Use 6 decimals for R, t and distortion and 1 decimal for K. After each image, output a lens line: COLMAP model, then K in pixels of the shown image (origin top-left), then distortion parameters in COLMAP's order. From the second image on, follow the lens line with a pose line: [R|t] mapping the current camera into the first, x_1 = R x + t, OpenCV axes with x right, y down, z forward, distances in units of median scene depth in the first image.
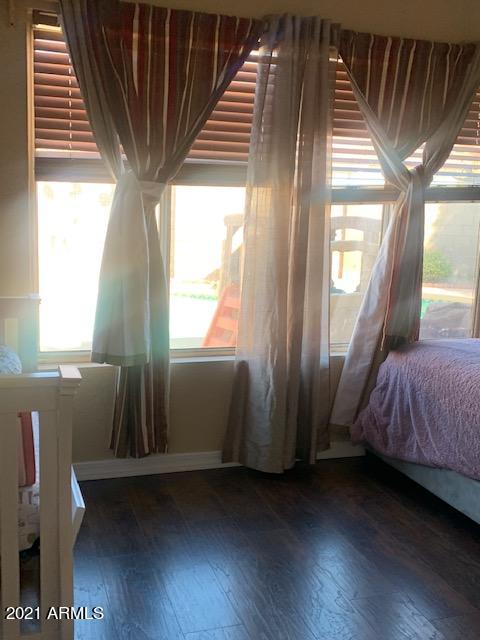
lens RADIAL K [[692.4, 0, 240.0], [0, 692.4, 319.8], [0, 0, 1]] dist [0.053155, 0.000000]
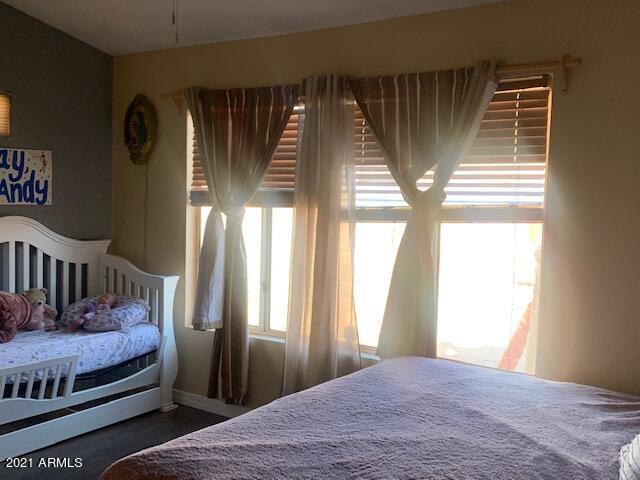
lens RADIAL K [[692.4, 0, 323.3], [0, 692.4, 238.7], [0, 0, 1]] dist [0.053155, 0.000000]
pose [[0.562611, 0.024086, -0.826371, 1.051857], [-0.158795, 0.984112, -0.079427, -0.041560], [0.811328, 0.175910, 0.557496, 0.330757]]
